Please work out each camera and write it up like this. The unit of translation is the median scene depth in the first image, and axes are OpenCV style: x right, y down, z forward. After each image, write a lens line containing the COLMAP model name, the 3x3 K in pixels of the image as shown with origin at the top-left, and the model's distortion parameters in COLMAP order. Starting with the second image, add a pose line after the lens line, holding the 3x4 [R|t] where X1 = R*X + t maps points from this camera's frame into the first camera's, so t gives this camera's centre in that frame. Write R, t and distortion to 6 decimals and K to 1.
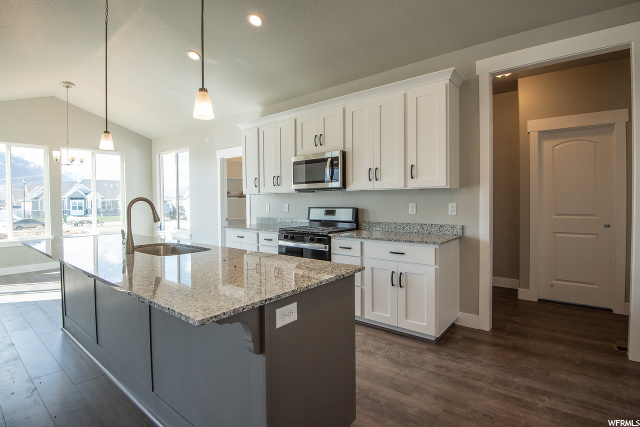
lens RADIAL K [[320.1, 0, 314.3], [0, 320.1, 208.2], [0, 0, 1]] dist [-0.035194, -0.000122]
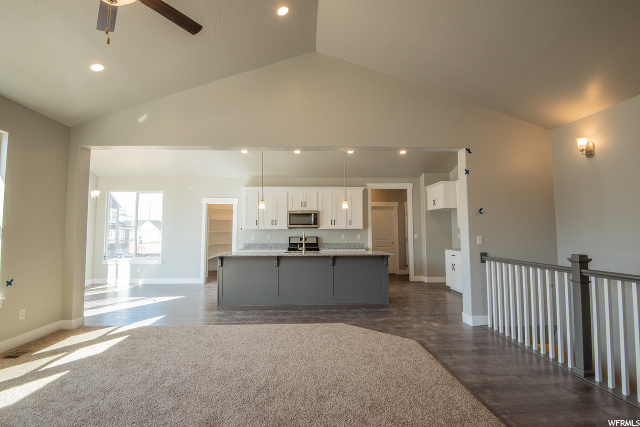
lens RADIAL K [[320.1, 0, 314.3], [0, 320.1, 208.2], [0, 0, 1]] dist [-0.035194, -0.000122]
pose [[0.735665, 0.061445, 0.674553, -1.437805], [0.012917, 0.994423, -0.104669, 0.033960], [-0.677222, 0.085715, 0.730769, -0.611647]]
